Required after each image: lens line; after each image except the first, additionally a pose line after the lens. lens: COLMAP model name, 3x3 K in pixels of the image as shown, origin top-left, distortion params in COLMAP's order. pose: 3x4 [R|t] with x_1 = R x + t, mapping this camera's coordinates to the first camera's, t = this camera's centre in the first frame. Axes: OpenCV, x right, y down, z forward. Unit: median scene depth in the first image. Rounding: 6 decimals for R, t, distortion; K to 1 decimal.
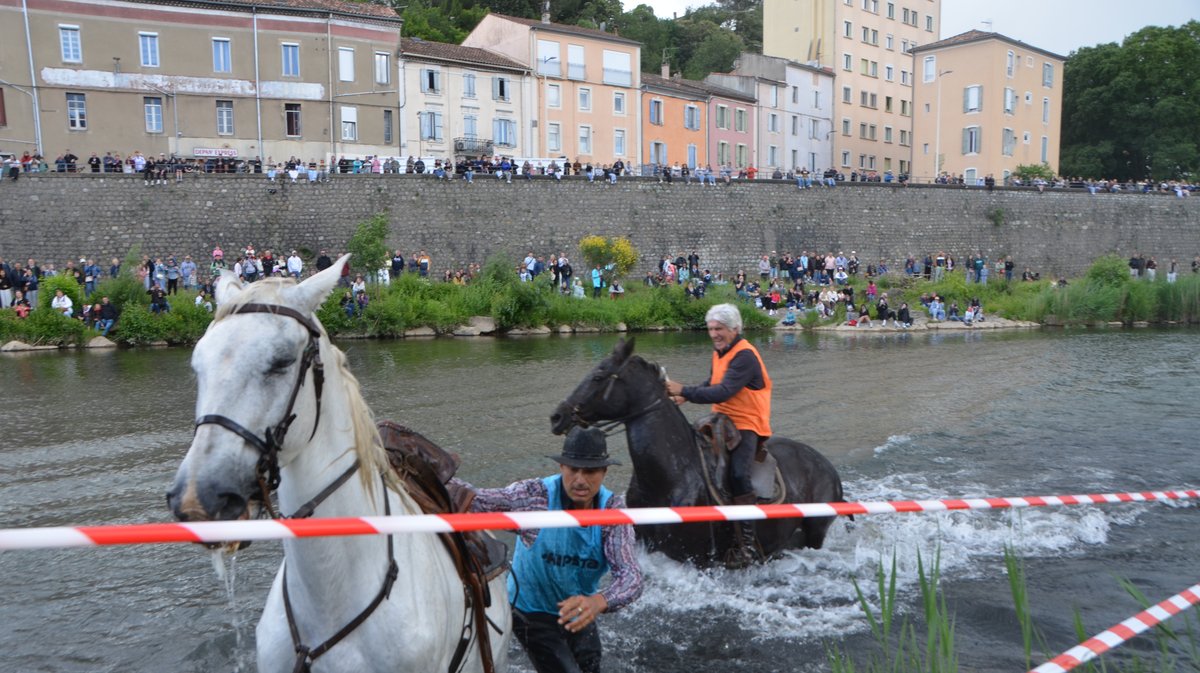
lens RADIAL K [[1049.7, 0, 594.1], [0, 1049.7, 441.0], [0, 0, 1]] dist [-0.136858, 0.191030]
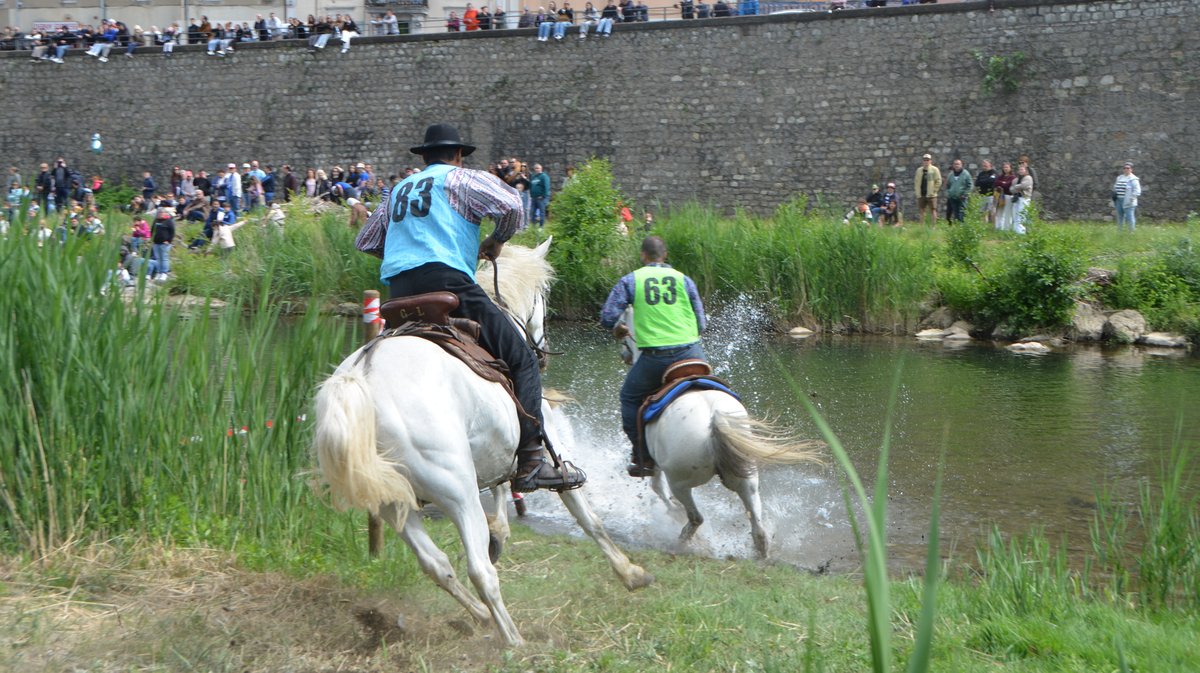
lens RADIAL K [[1744.3, 0, 600.0], [0, 1744.3, 336.5], [0, 0, 1]] dist [0.099768, 0.639194]
pose [[0.664166, 0.074043, -0.743909, 0.916079], [-0.125823, 0.991959, -0.013604, -0.087327], [0.736920, 0.102636, 0.668142, 0.445568]]
